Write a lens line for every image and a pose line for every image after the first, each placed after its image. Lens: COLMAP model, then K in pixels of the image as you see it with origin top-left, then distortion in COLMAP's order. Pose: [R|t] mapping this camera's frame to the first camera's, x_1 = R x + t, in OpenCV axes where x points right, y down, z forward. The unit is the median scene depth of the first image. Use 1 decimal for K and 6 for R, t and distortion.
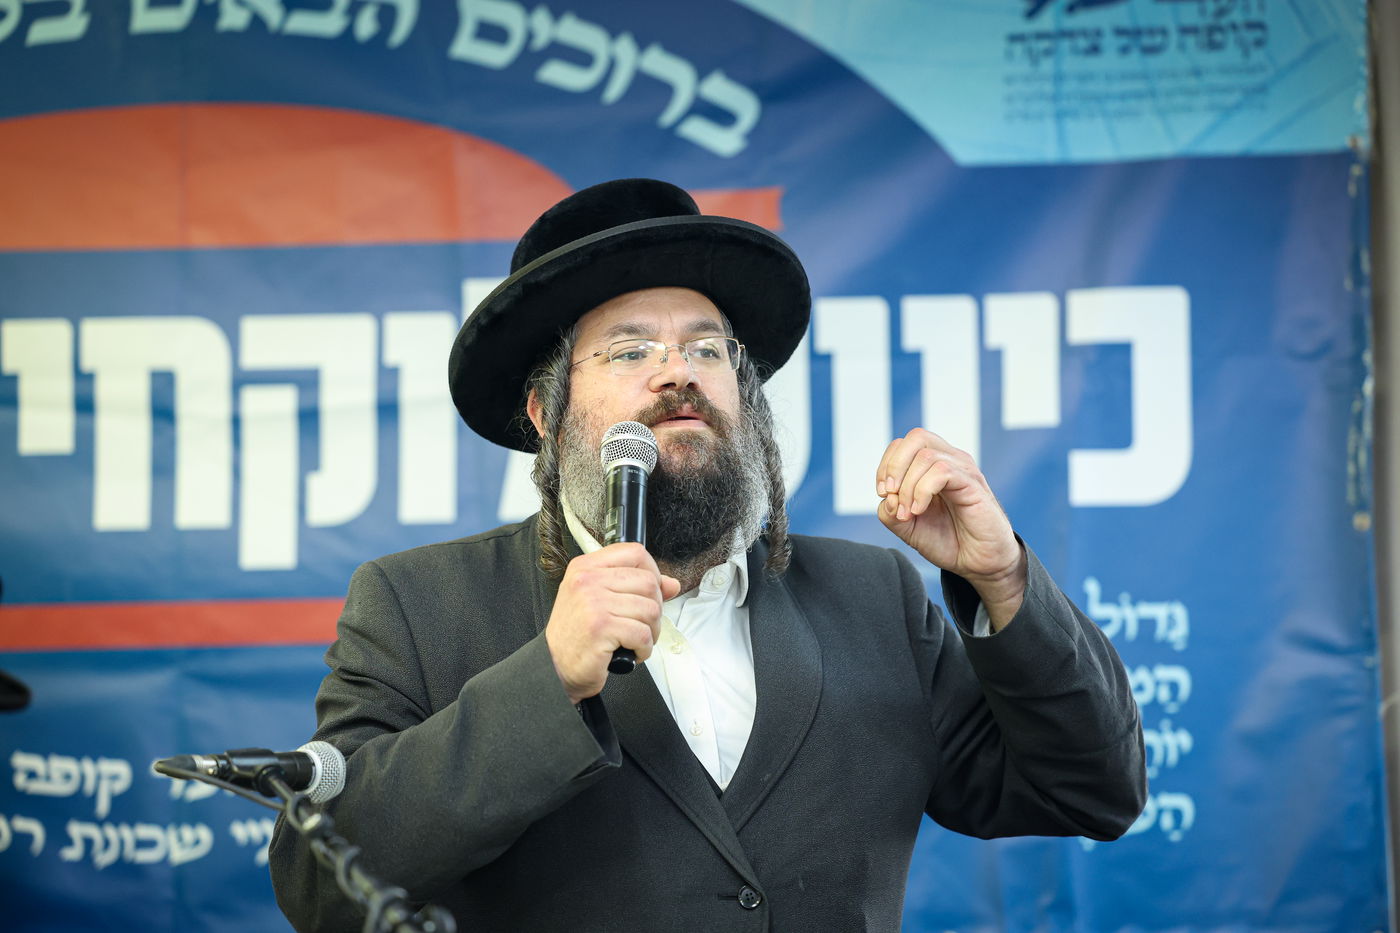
lens RADIAL K [[4818.9, 0, 701.6], [0, 4818.9, 469.7], [0, 0, 1]] dist [0.278216, 0.000000]
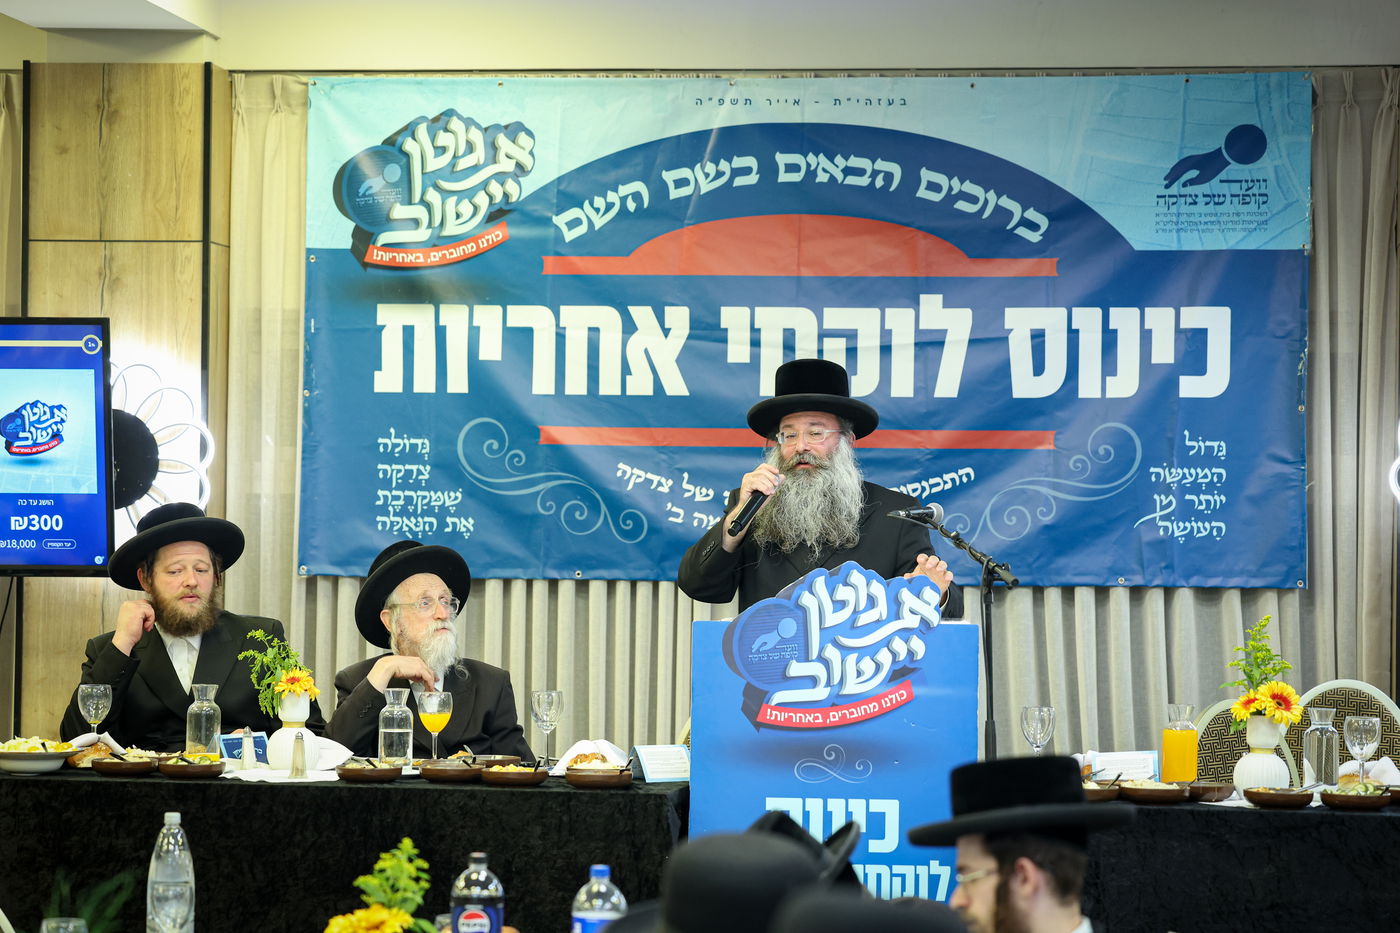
lens RADIAL K [[4037.1, 0, 699.0], [0, 4037.1, 462.7], [0, 0, 1]] dist [-0.072270, 0.000000]
pose [[0.998526, 0.029225, -0.045728, -0.064623], [-0.028261, 0.999368, 0.021571, 0.003102], [0.046330, -0.020247, 0.998721, -0.953135]]
